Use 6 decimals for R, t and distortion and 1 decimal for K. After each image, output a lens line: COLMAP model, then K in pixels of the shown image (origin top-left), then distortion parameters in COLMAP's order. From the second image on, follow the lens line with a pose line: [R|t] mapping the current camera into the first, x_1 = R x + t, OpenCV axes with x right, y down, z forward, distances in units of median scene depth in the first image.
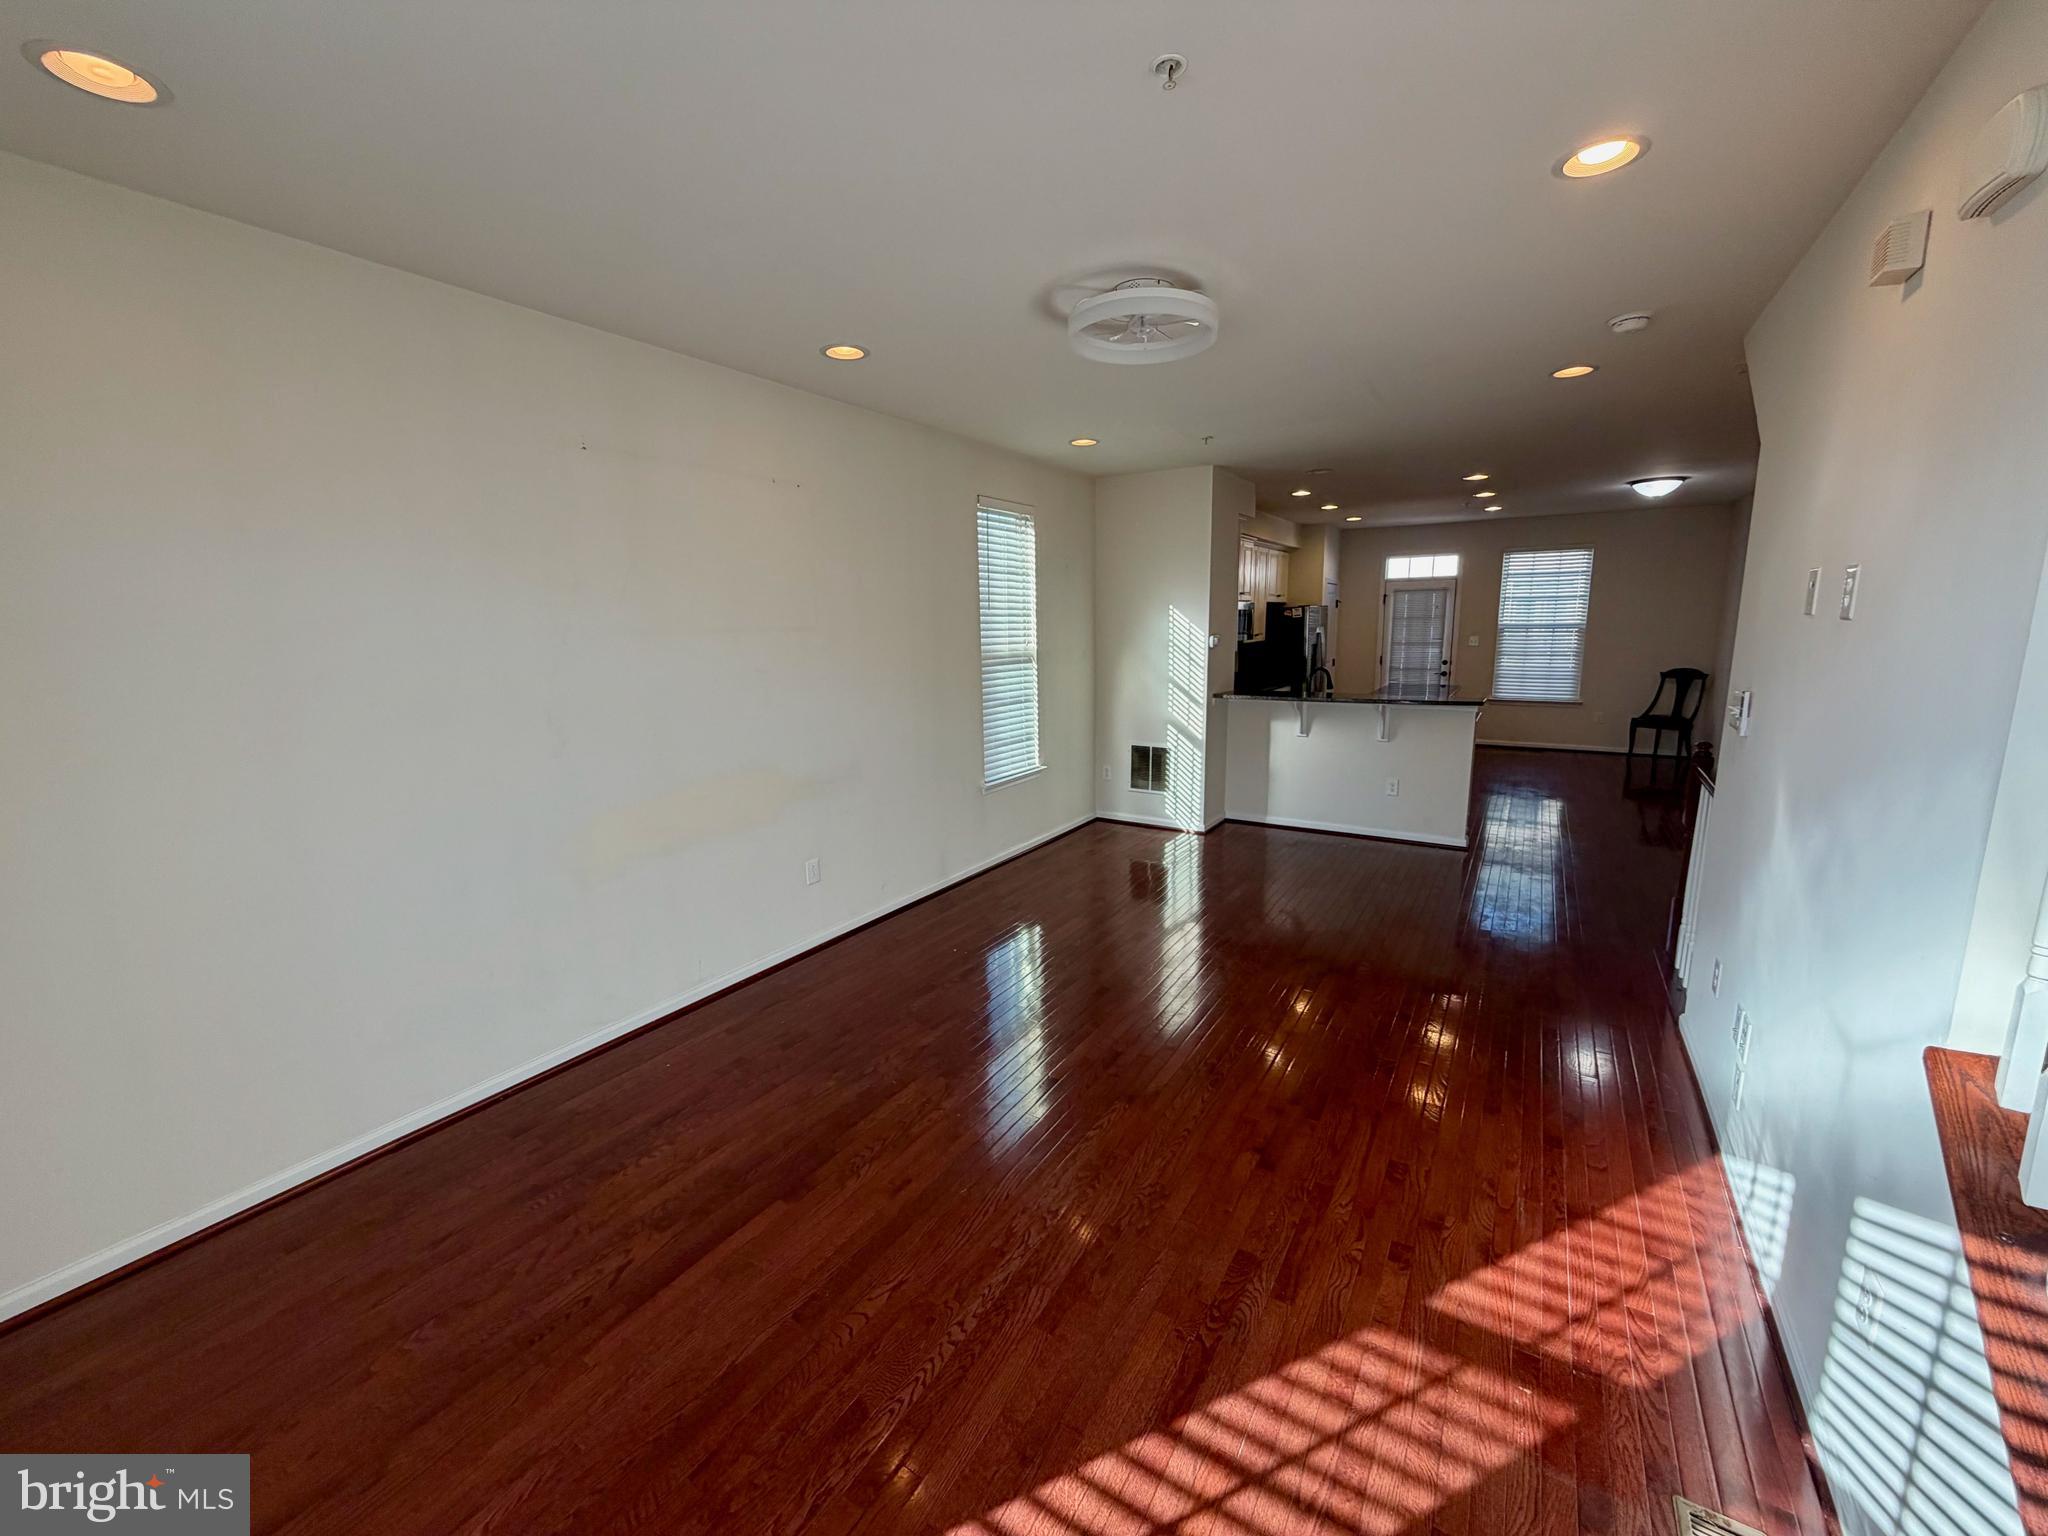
lens RADIAL K [[812.6, 0, 1020.0], [0, 812.6, 773.2], [0, 0, 1]] dist [-0.001555, 0.000050]
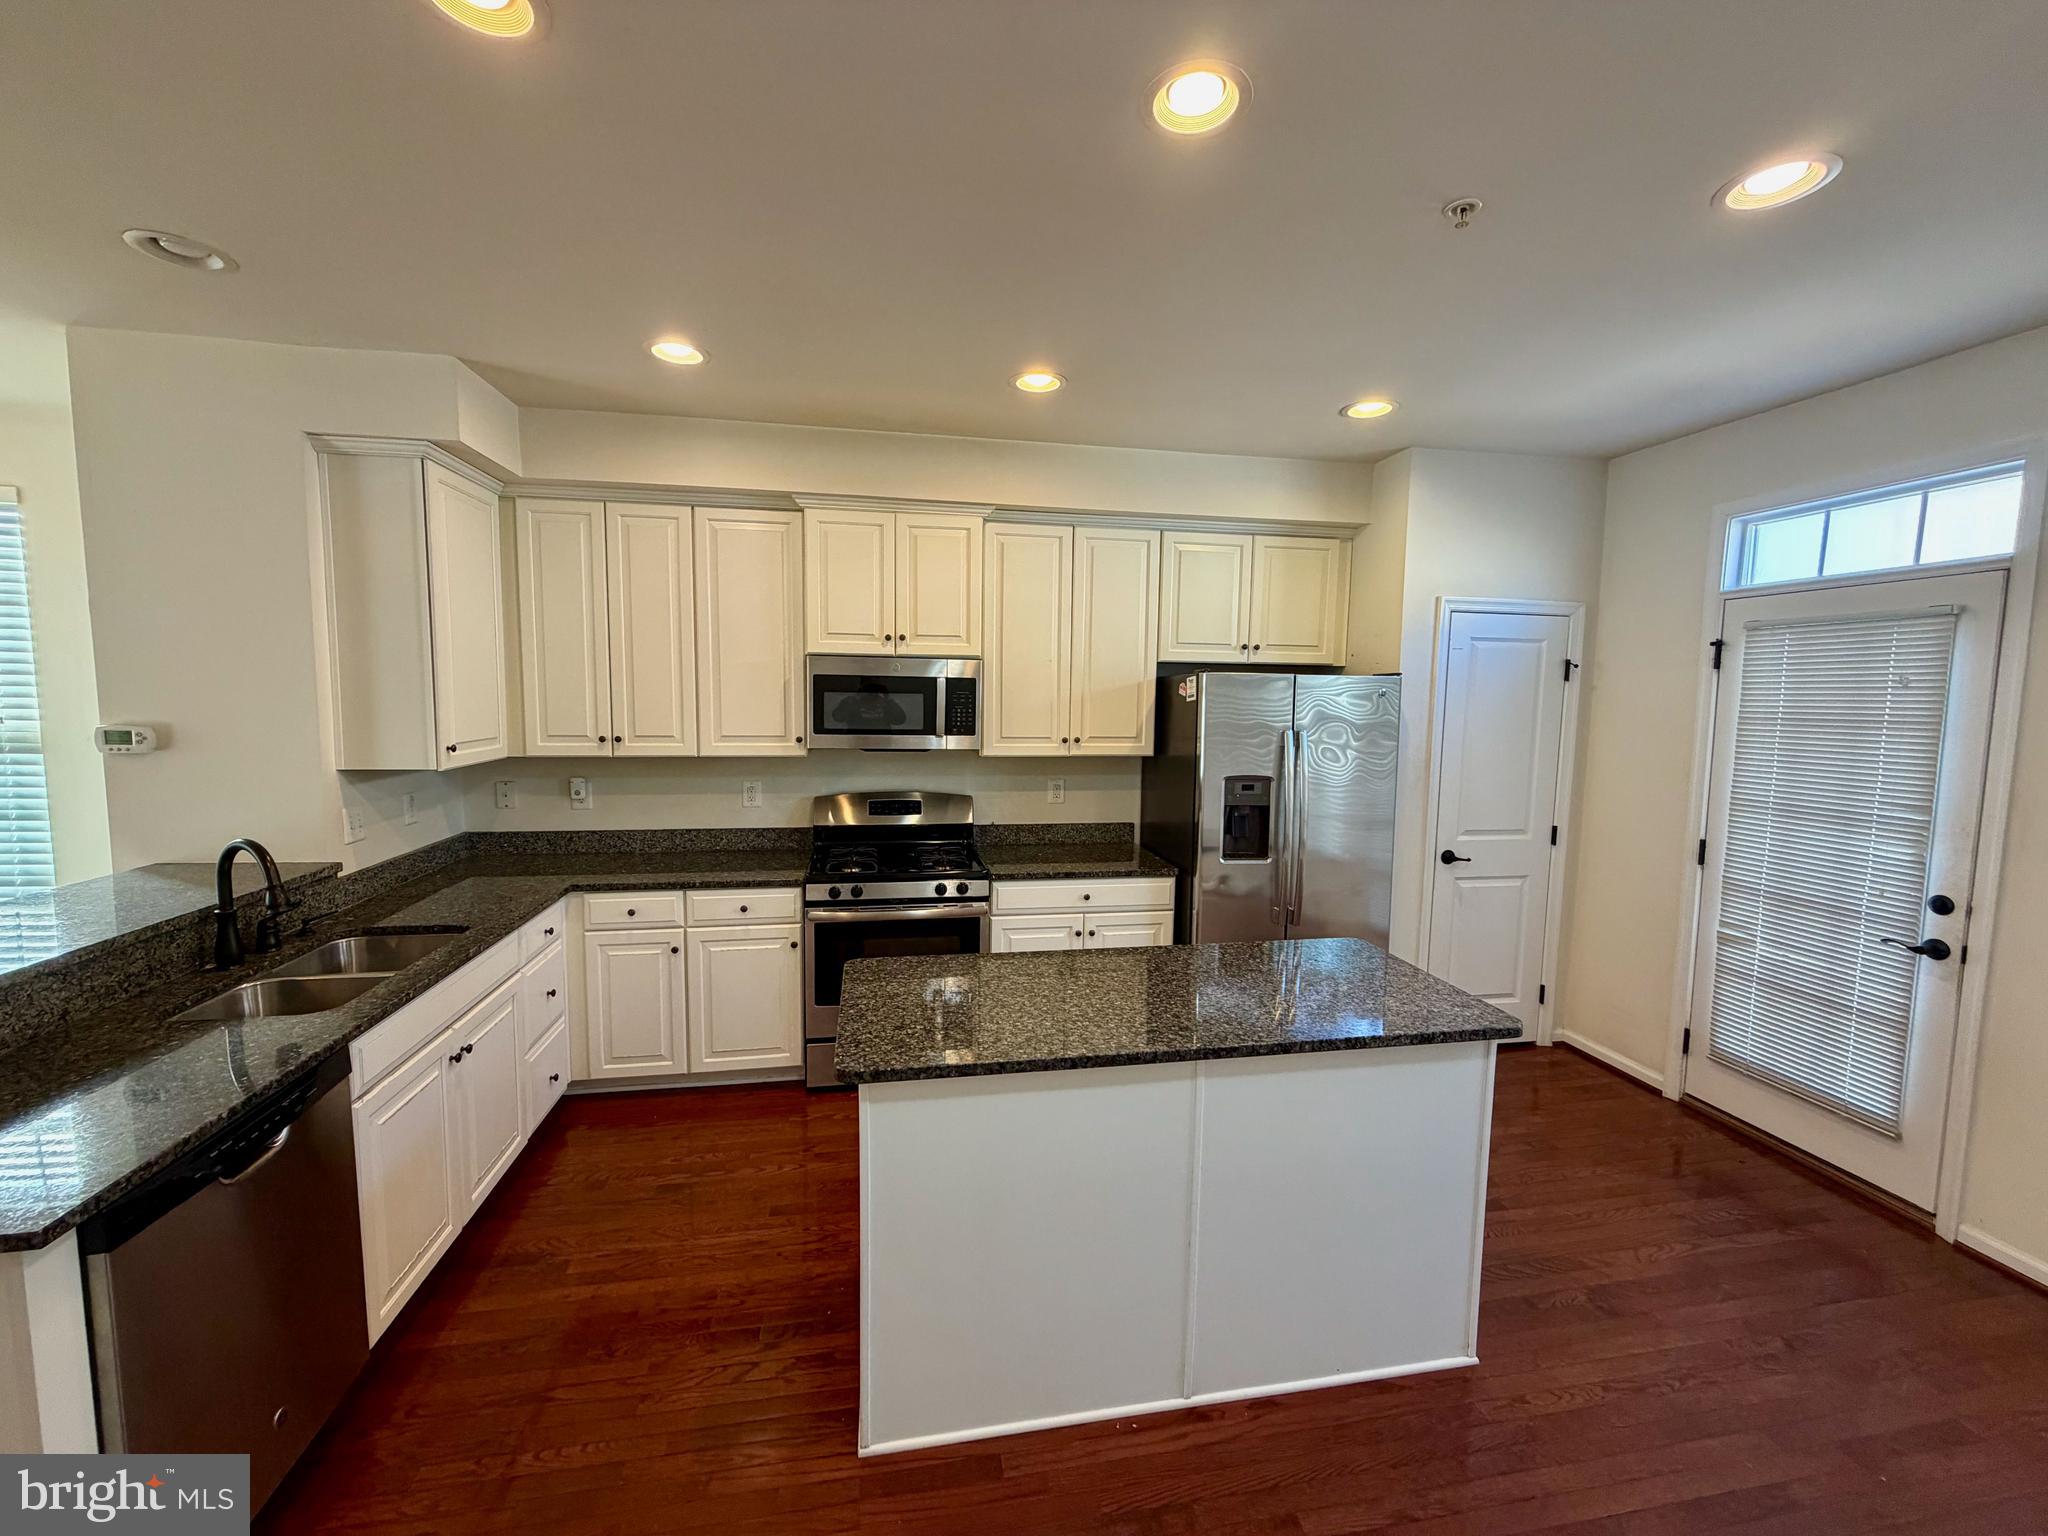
lens RADIAL K [[812.6, 0, 1014.6], [0, 812.6, 767.8], [0, 0, 1]] dist [-0.001555, 0.000050]
pose [[0.672394, 0.092316, -0.734414, 0.809749], [-0.161005, 0.986677, -0.023382, -0.200009], [0.722471, 0.133966, 0.678298, 0.991449]]
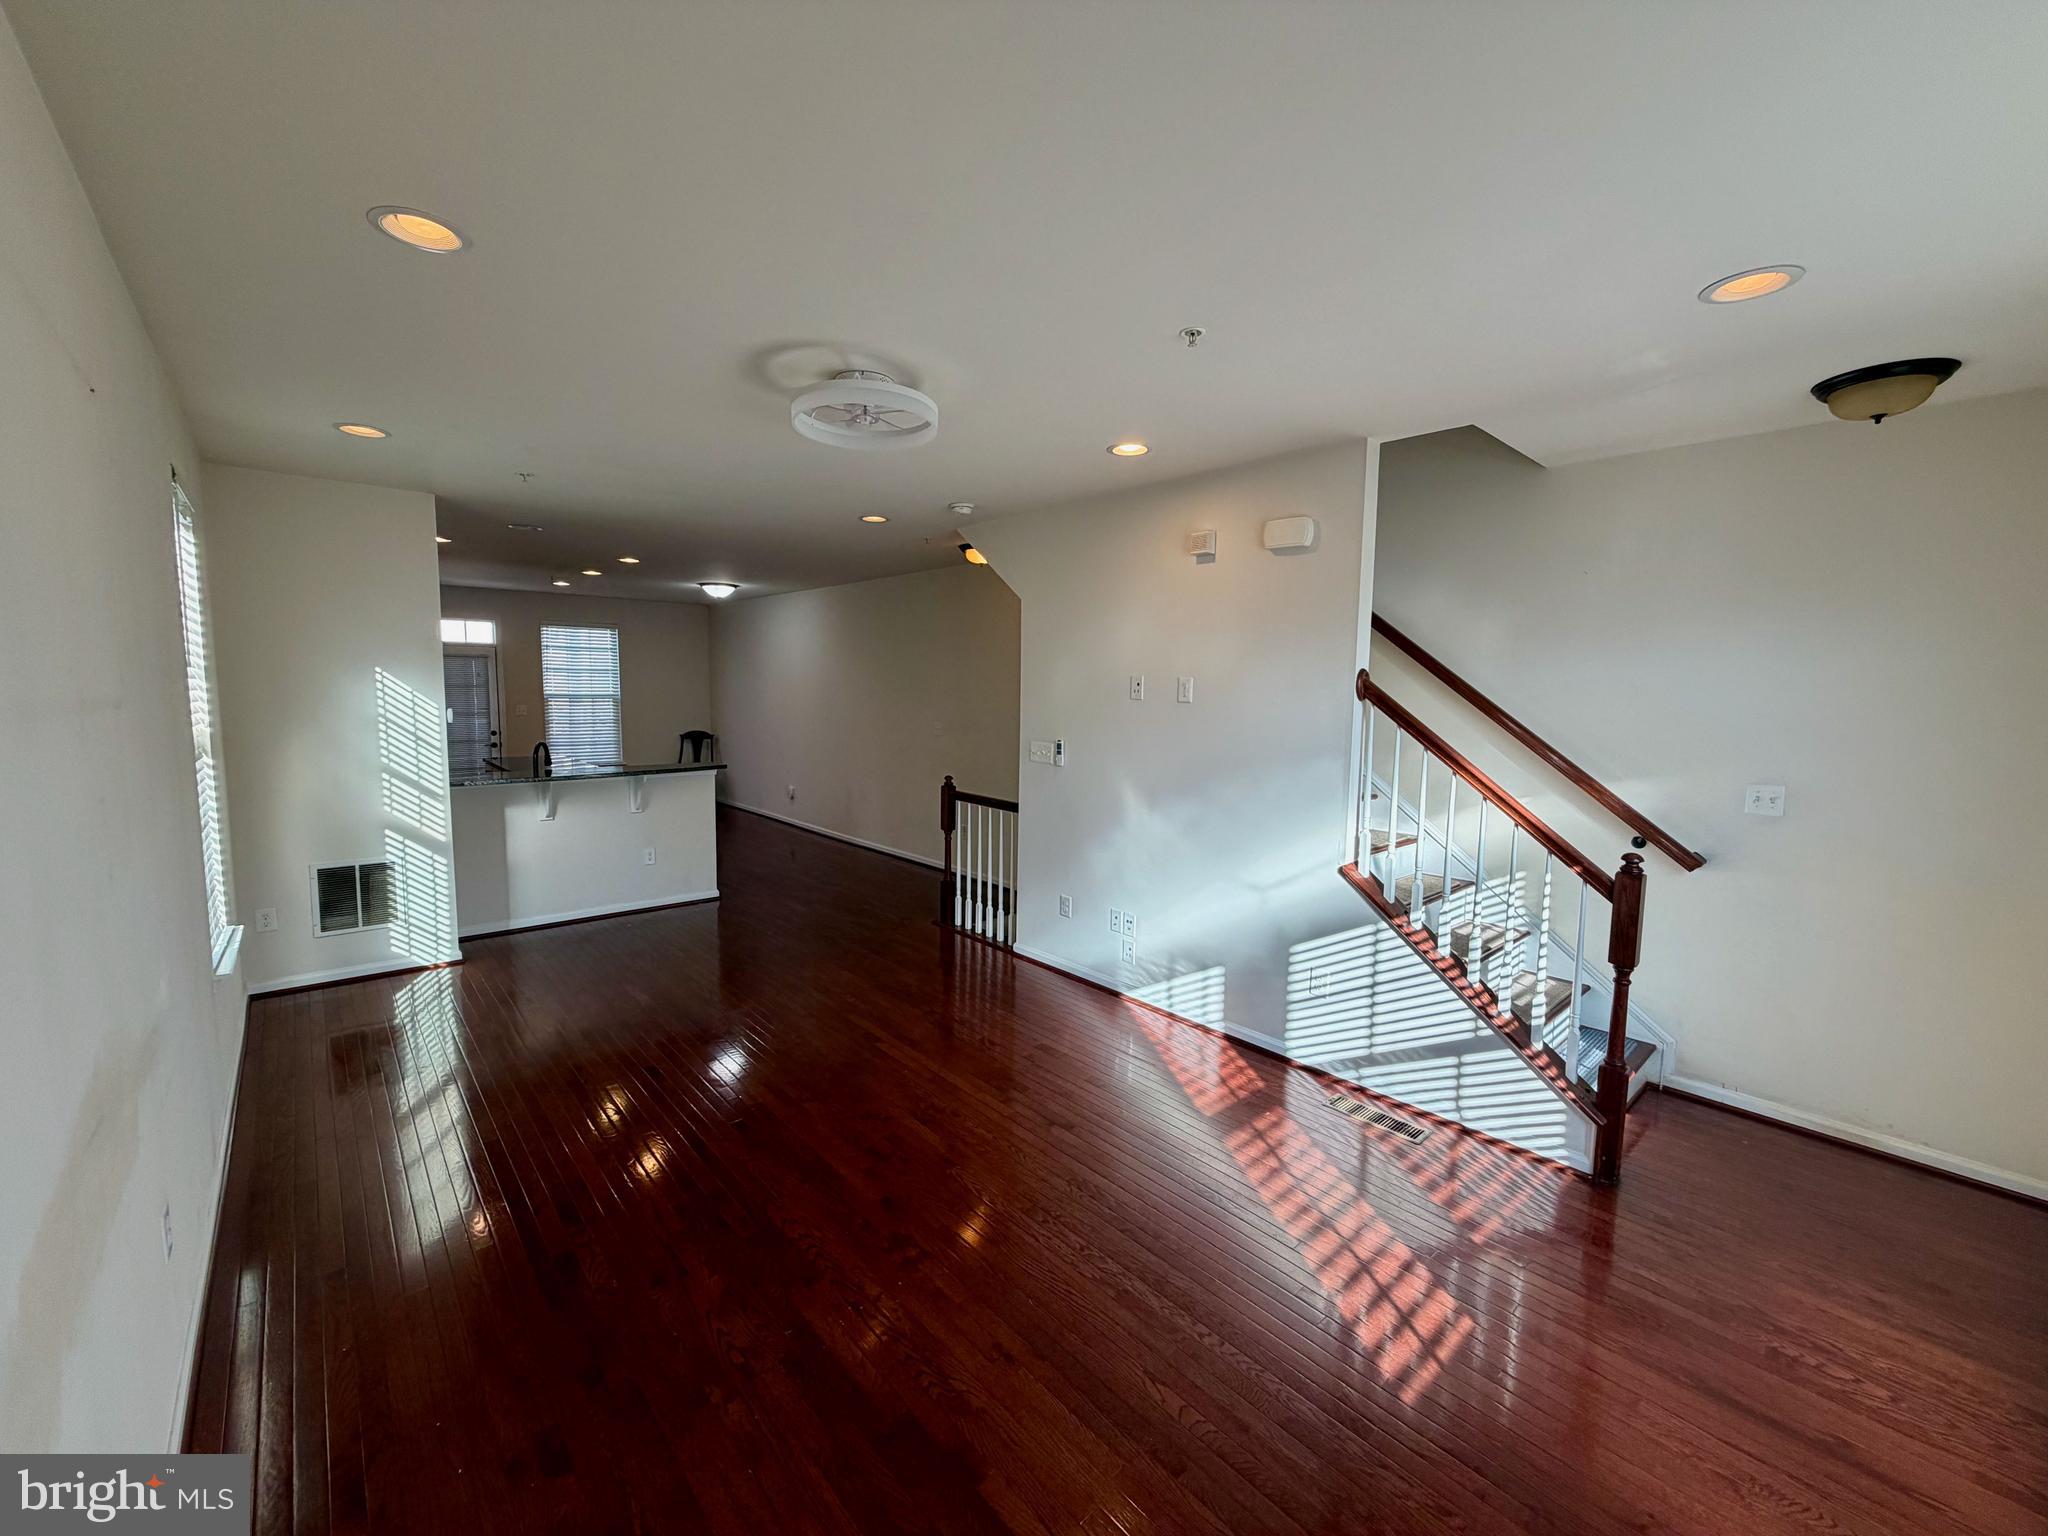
lens RADIAL K [[812.6, 0, 1021.1], [0, 812.6, 767.1], [0, 0, 1]] dist [-0.001555, 0.000050]
pose [[0.276579, -0.075029, 0.958058, -0.342656], [0.159452, 0.986711, 0.031241, -0.046165], [-0.947670, 0.144124, 0.284867, 0.244108]]
